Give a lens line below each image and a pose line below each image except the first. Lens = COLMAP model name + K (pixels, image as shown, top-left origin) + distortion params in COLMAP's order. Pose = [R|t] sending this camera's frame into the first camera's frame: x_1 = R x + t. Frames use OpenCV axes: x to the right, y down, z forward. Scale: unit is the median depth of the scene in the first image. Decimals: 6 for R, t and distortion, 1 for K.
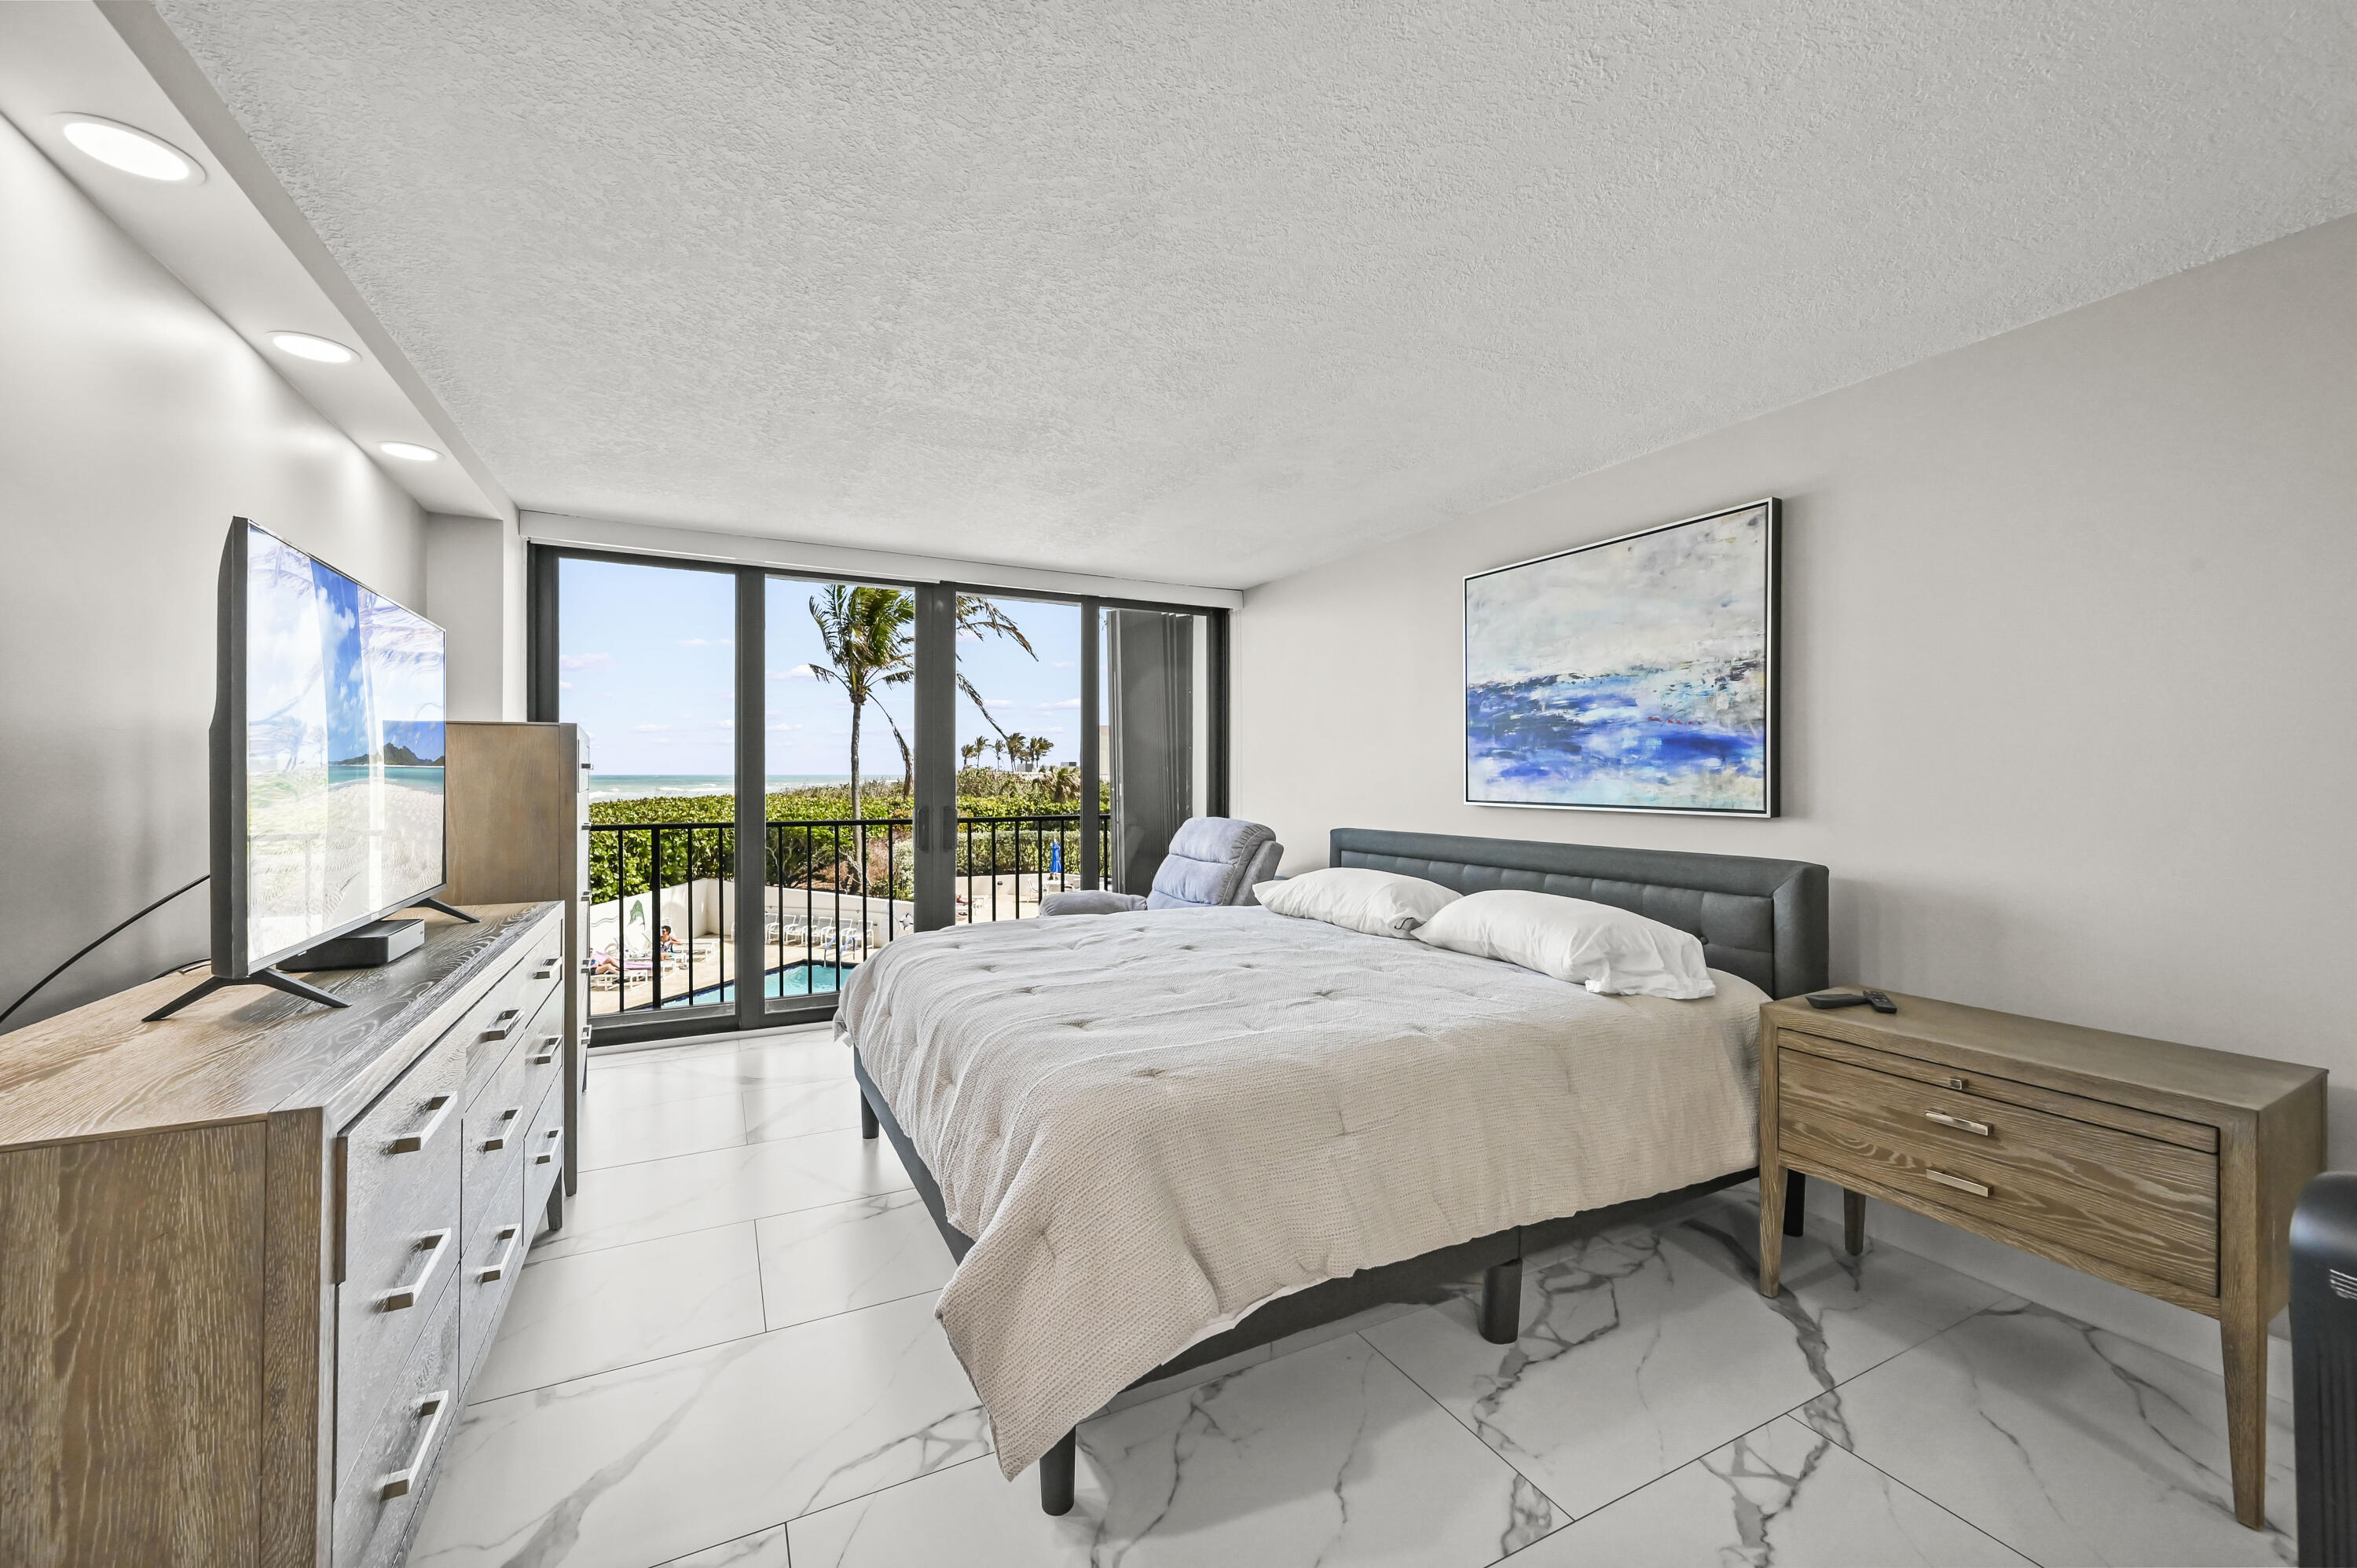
lens RADIAL K [[926.0, 0, 1179.1], [0, 926.0, 773.9], [0, 0, 1]] dist [-0.000857, 0.000064]
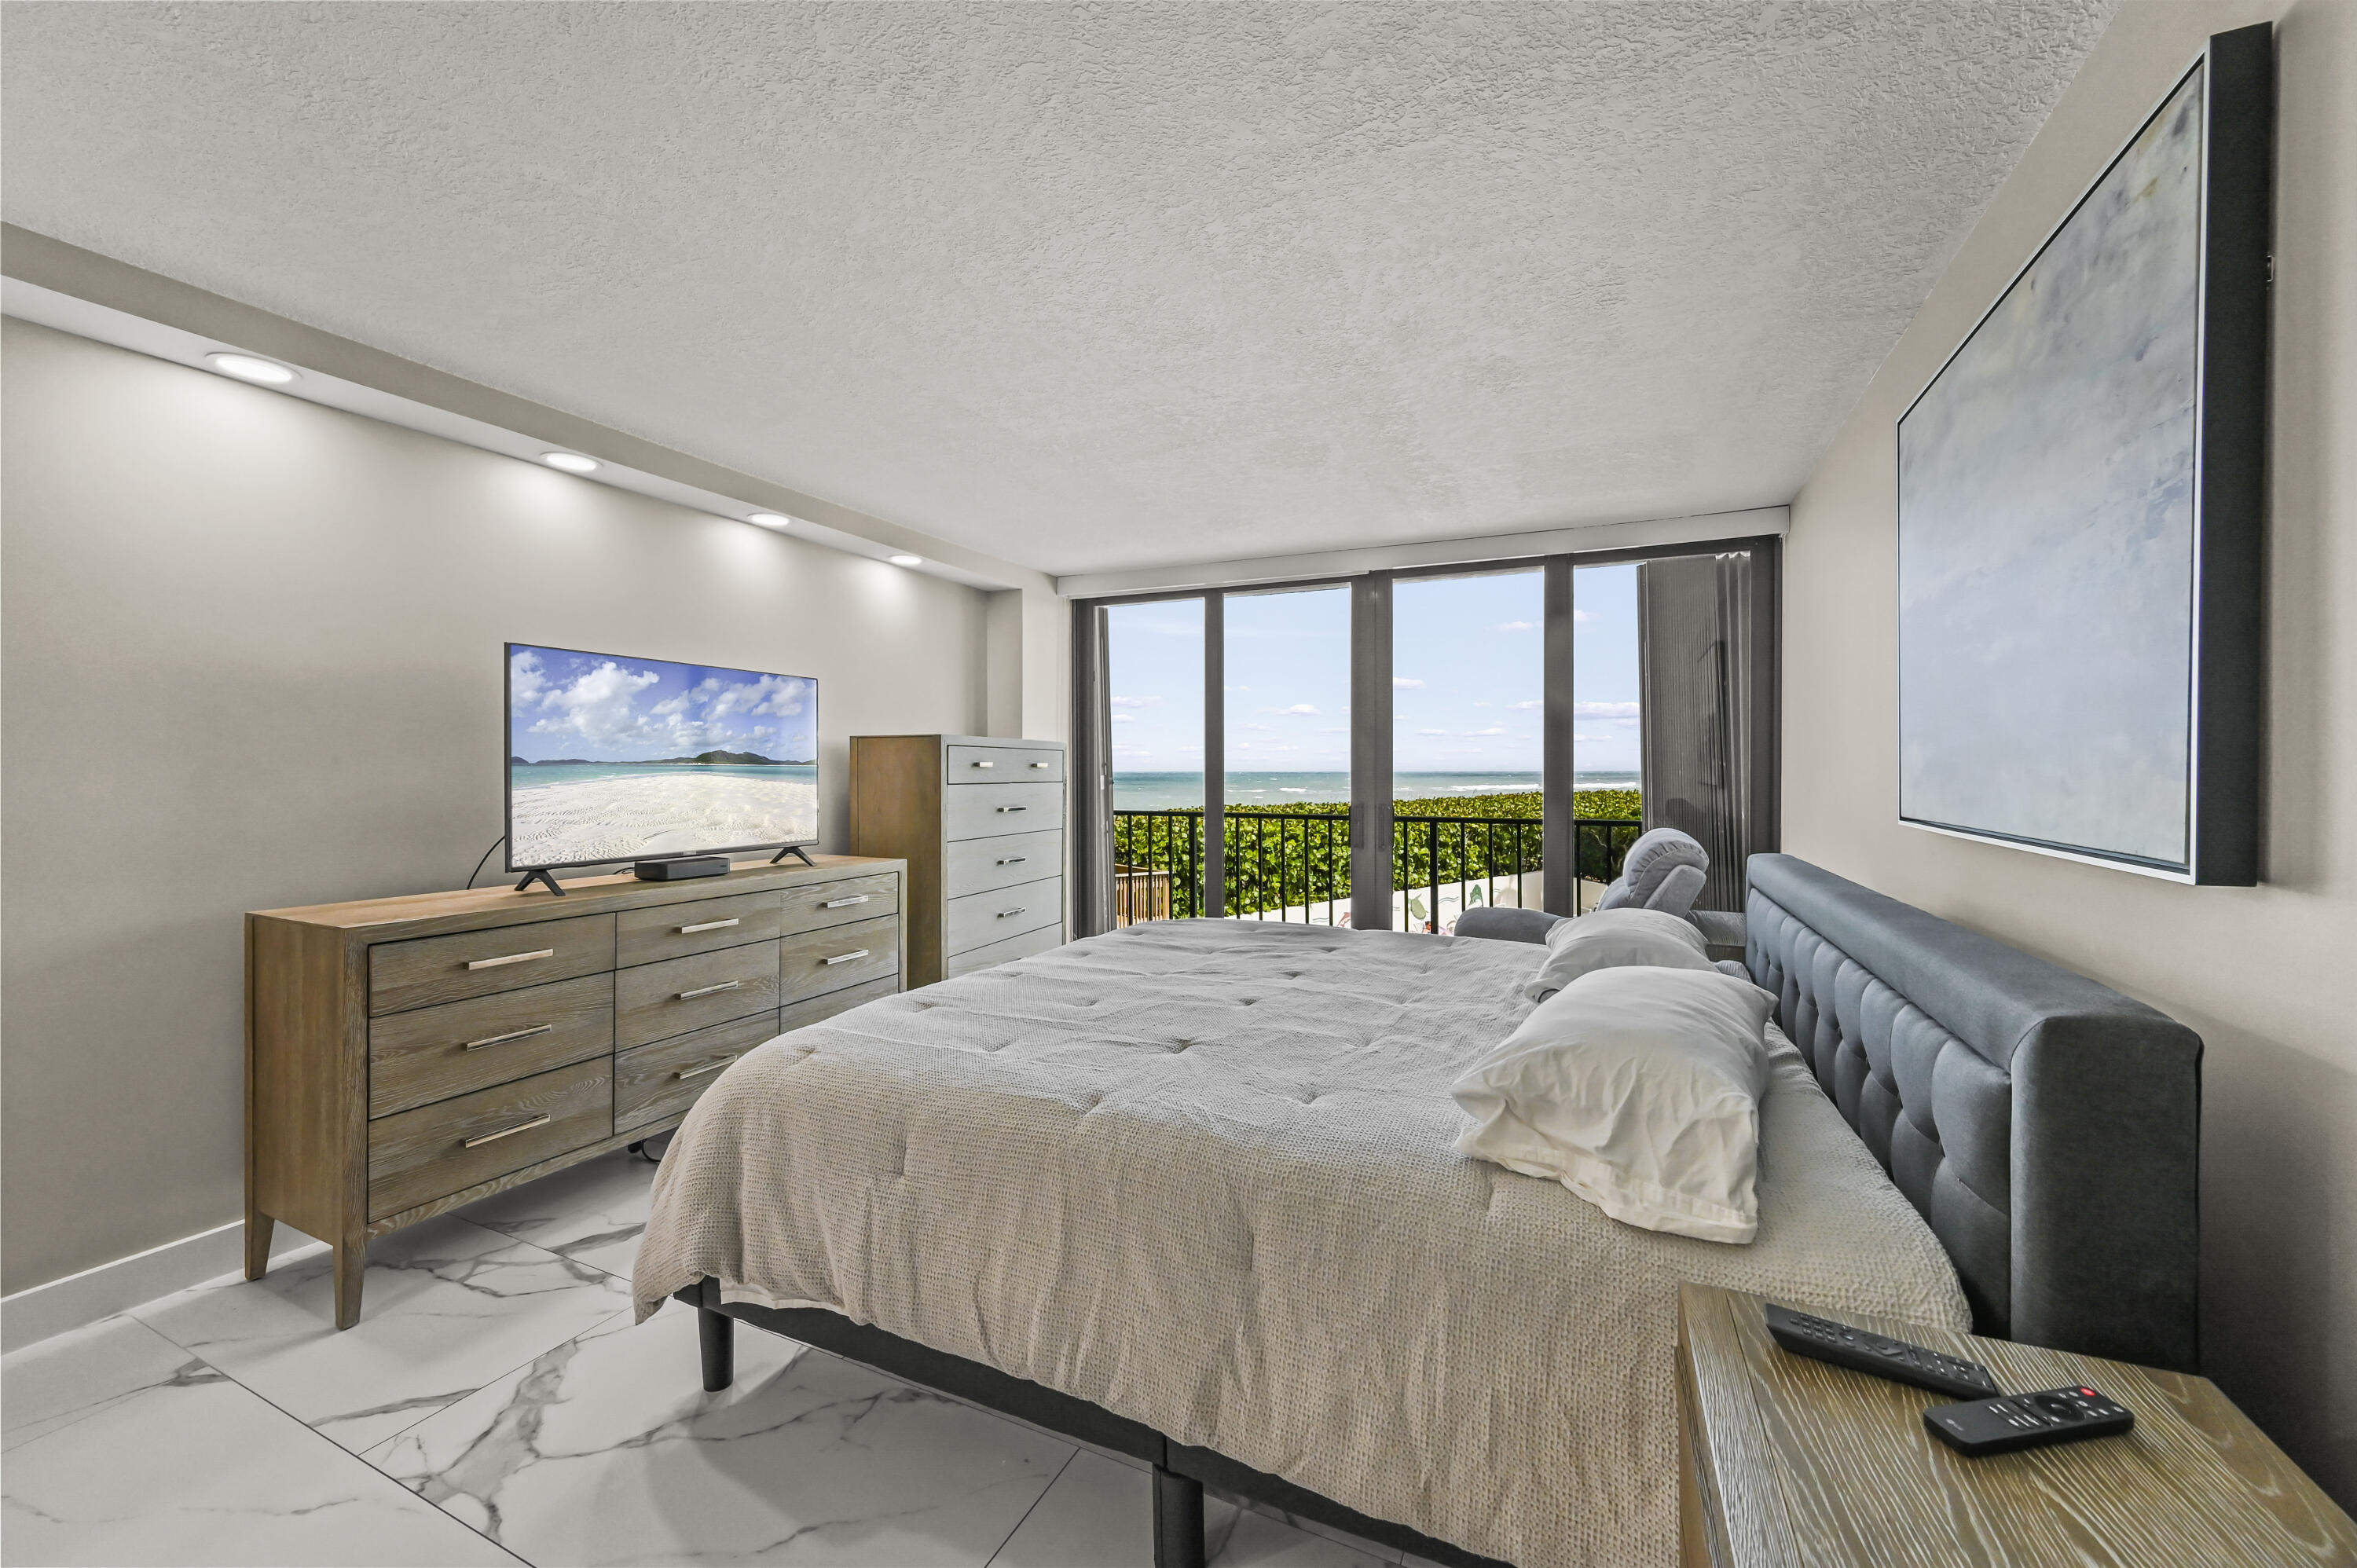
lens RADIAL K [[926.0, 0, 1179.1], [0, 926.0, 773.9], [0, 0, 1]] dist [-0.000857, 0.000064]
pose [[0.608692, 0.002490, -0.793402, 0.560996], [0.001145, 0.999991, 0.004016, -0.000163], [0.793406, -0.003353, 0.608684, 0.357574]]
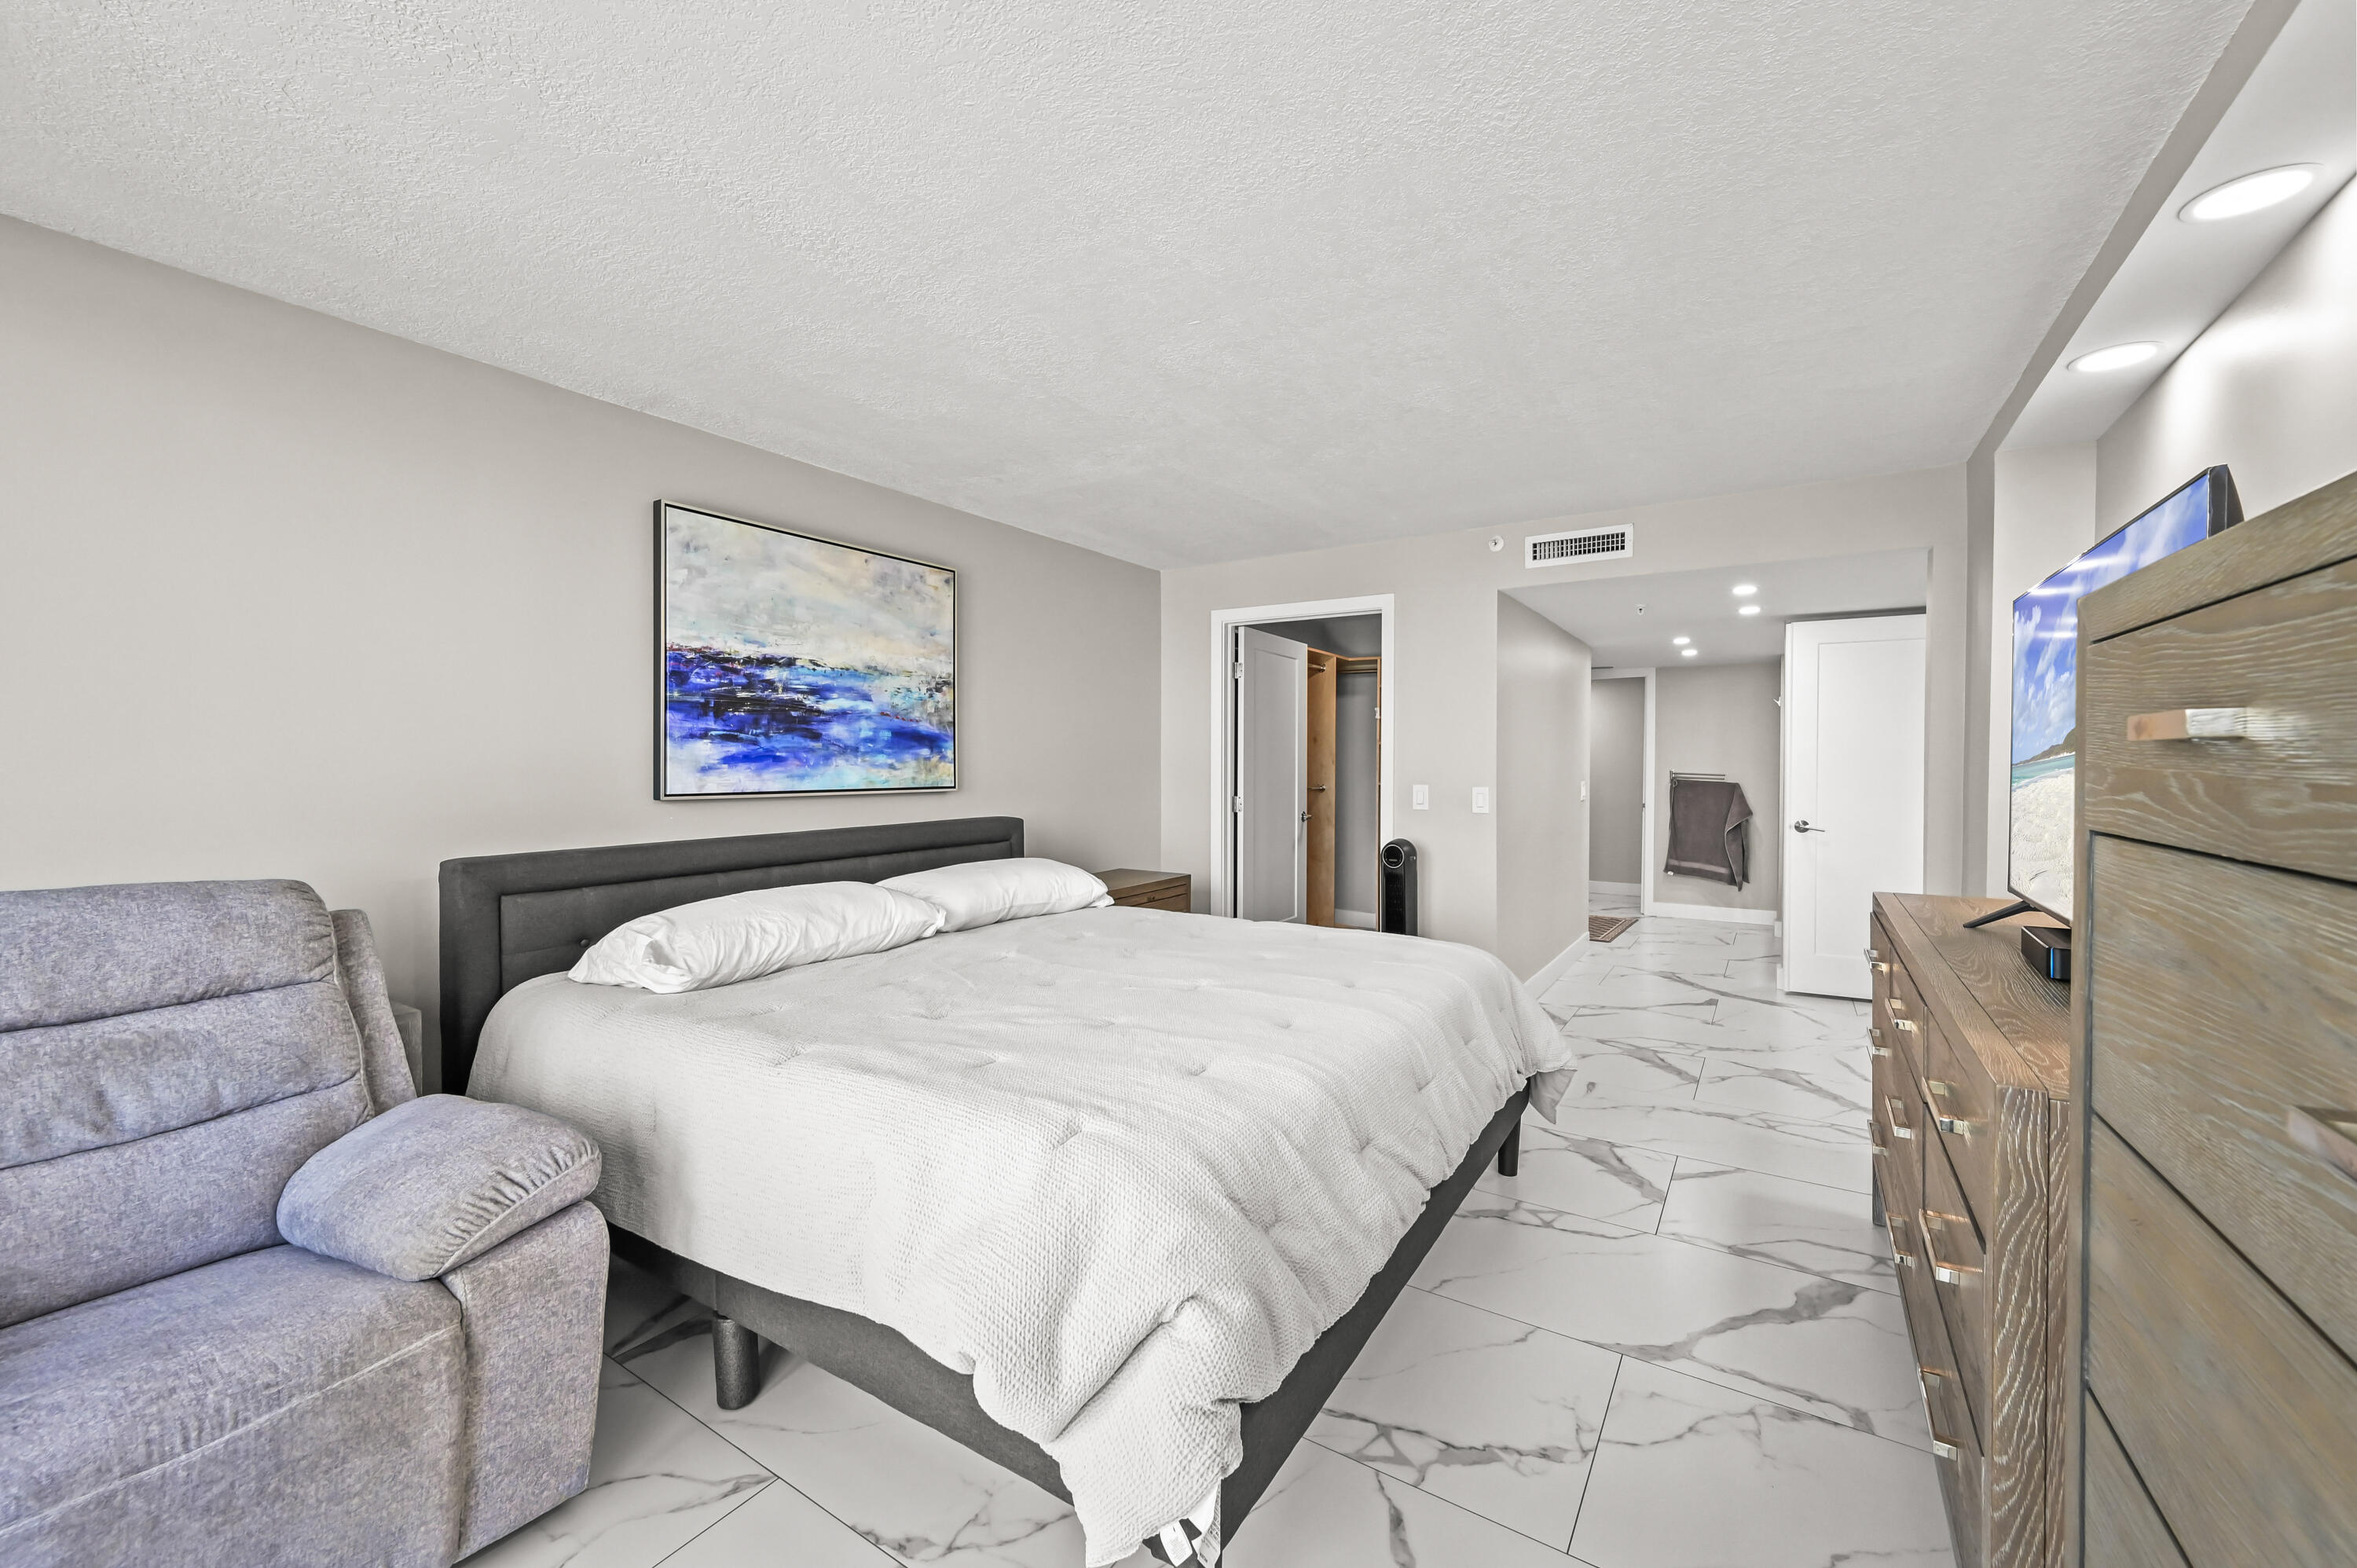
lens RADIAL K [[926.0, 0, 1179.1], [0, 926.0, 773.9], [0, 0, 1]] dist [-0.000857, 0.000064]
pose [[-0.492141, -0.012356, 0.870428, -0.646301], [-0.002134, 0.999913, 0.012987, 0.000779], [-0.870513, 0.004534, -0.492125, 1.154386]]
